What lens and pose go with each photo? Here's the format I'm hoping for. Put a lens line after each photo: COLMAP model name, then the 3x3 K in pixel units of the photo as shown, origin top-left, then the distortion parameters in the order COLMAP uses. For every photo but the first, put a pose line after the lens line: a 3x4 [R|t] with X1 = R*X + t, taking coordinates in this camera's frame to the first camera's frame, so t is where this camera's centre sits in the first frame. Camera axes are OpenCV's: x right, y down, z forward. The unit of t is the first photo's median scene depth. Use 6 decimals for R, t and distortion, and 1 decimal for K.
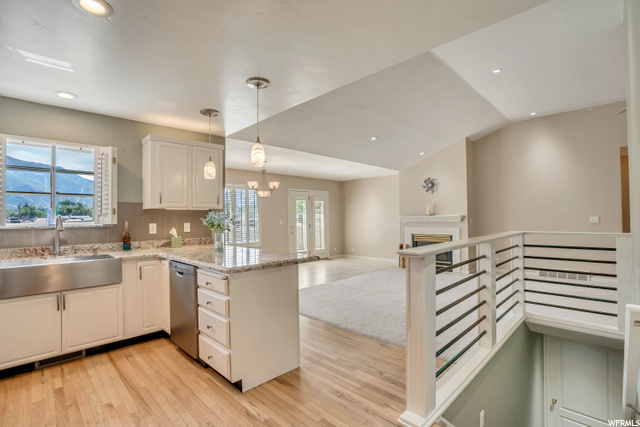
lens RADIAL K [[299.6, 0, 316.4], [0, 299.6, 213.8], [0, 0, 1]] dist [-0.040887, 0.006789]
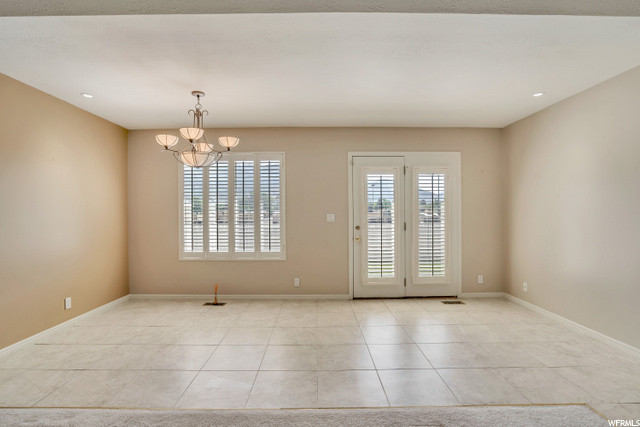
lens RADIAL K [[299.6, 0, 313.4], [0, 299.6, 214.6], [0, 0, 1]] dist [-0.040887, 0.006789]
pose [[0.714031, 0.012405, -0.700004, 0.264351], [0.005569, 0.999711, 0.023398, 0.012273], [0.700092, -0.020605, 0.713755, 0.695091]]
